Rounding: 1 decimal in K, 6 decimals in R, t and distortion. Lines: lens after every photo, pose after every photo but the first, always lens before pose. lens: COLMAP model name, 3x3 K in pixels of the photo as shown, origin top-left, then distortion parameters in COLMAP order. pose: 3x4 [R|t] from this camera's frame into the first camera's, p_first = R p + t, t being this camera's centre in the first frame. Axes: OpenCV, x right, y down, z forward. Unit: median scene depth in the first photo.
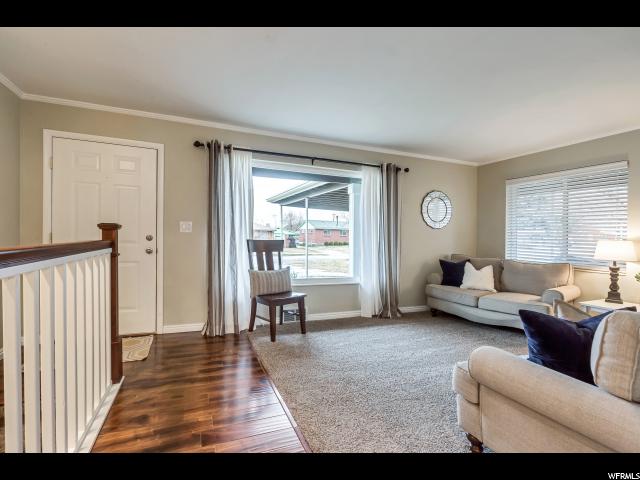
lens RADIAL K [[303.5, 0, 316.1], [0, 303.5, 238.2], [0, 0, 1]] dist [-0.000368, -0.000032]
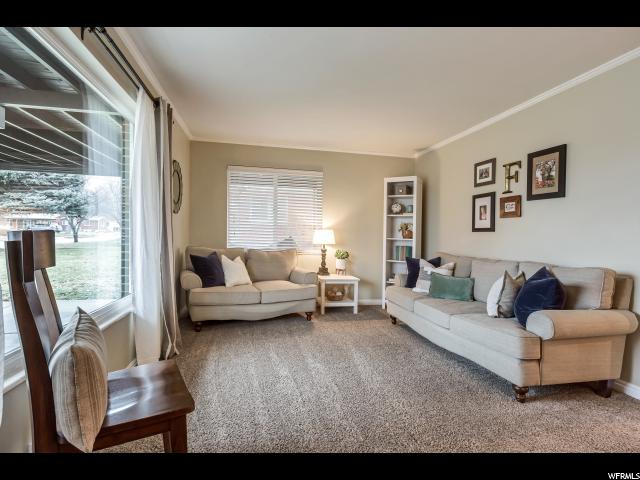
lens RADIAL K [[320.5, 0, 320.8], [0, 320.5, 237.0], [0, 0, 1]] dist [0.000724, 0.000125]
pose [[0.189841, -0.020497, 0.981601, -0.368542], [-0.008046, 0.999716, 0.022432, 0.008035], [-0.981782, -0.012156, 0.189622, 0.649505]]
